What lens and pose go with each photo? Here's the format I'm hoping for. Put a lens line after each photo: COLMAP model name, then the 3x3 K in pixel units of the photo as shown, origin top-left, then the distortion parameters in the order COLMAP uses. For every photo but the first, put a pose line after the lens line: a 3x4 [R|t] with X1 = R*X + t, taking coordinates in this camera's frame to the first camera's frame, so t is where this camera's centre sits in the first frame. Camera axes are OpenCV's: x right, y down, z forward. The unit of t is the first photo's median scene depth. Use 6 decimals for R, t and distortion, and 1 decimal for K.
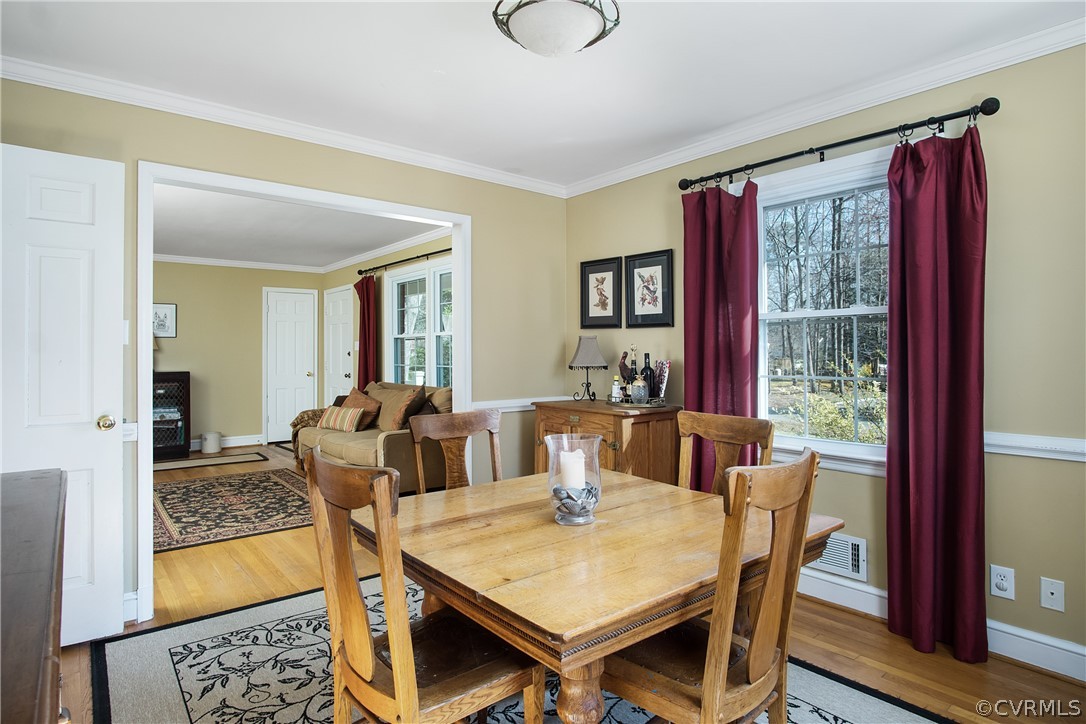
lens RADIAL K [[584.2, 0, 526.9], [0, 584.2, 347.5], [0, 0, 1]] dist [-0.030496, 0.002681]
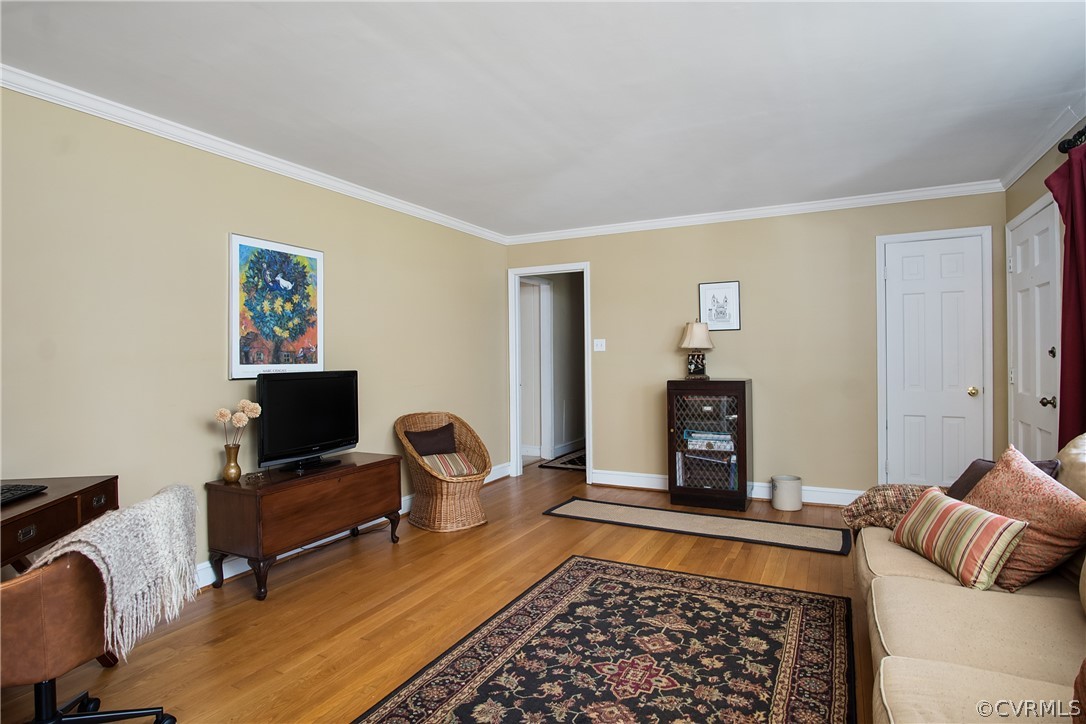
lens RADIAL K [[584.2, 0, 538.1], [0, 584.2, 358.5], [0, 0, 1]] dist [-0.030496, 0.002681]
pose [[0.419912, 0.006387, -0.907542, -0.085612], [0.013948, 0.999812, 0.013490, 0.004027], [0.907457, -0.018323, 0.419744, 0.509893]]
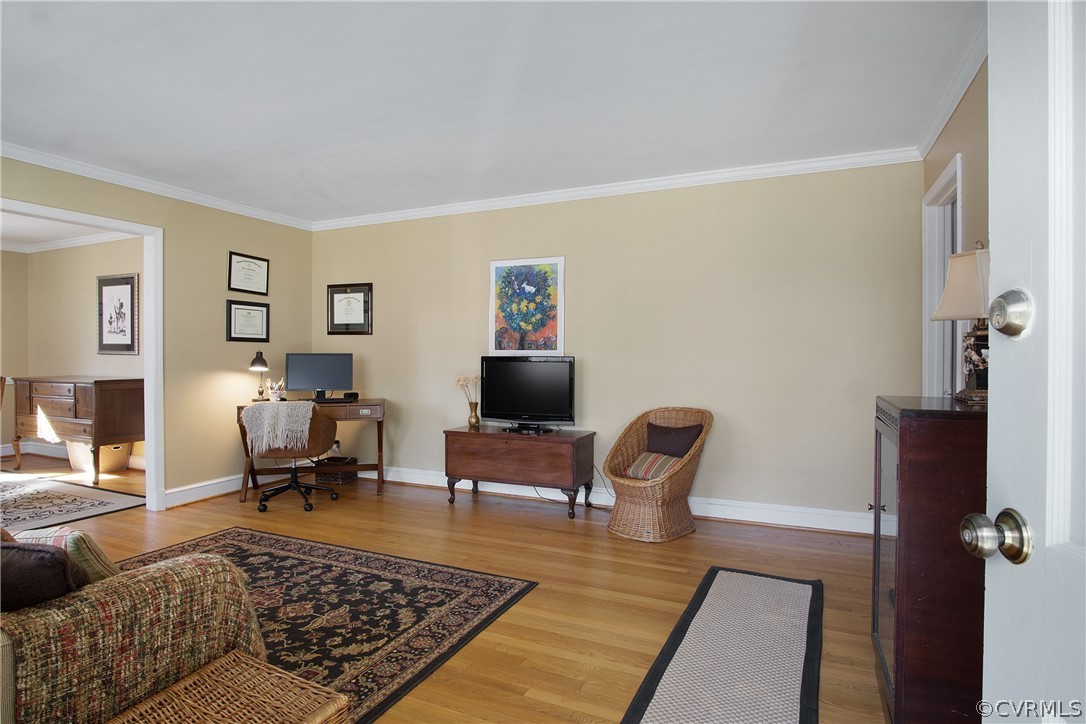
lens RADIAL K [[584.2, 0, 538.8], [0, 584.2, 360.2], [0, 0, 1]] dist [-0.030496, 0.002681]
pose [[-0.890373, 0.009883, -0.455125, -0.346746], [0.006962, 0.999943, 0.008094, 0.018939], [0.455179, 0.004039, -0.890391, 1.128495]]
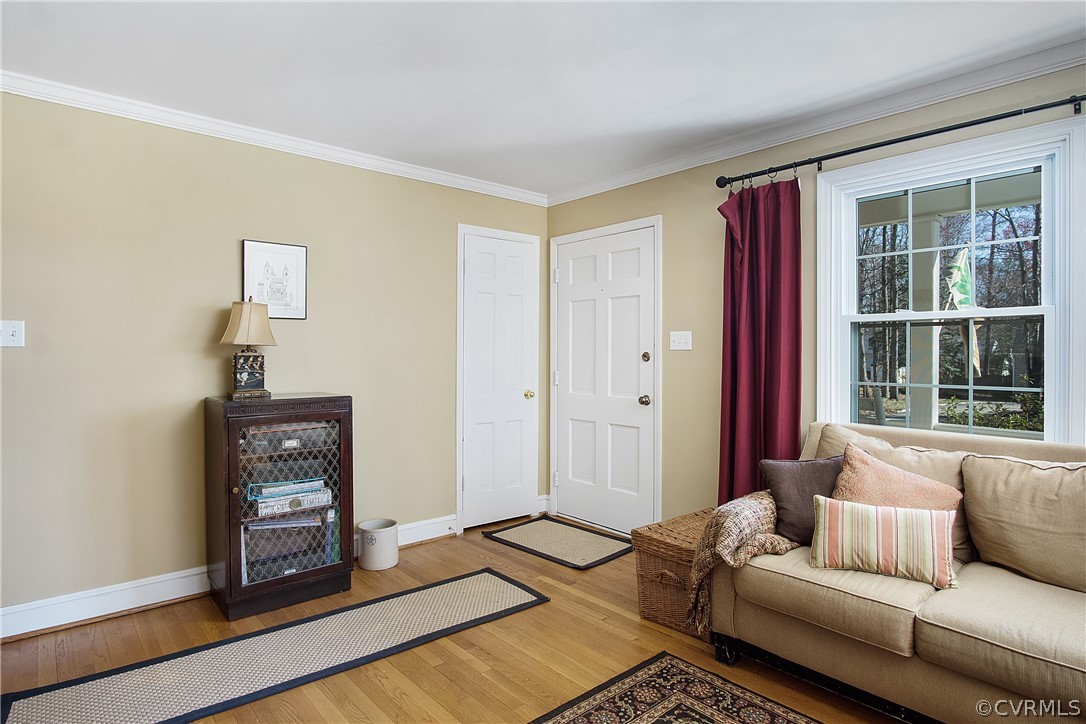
lens RADIAL K [[584.2, 0, 548.5], [0, 584.2, 370.0], [0, 0, 1]] dist [-0.030496, 0.002681]
pose [[0.998541, 0.004781, 0.053792, -0.455106], [-0.006100, 0.999684, 0.024392, 0.010284], [-0.053659, -0.024684, 0.998254, 0.548740]]
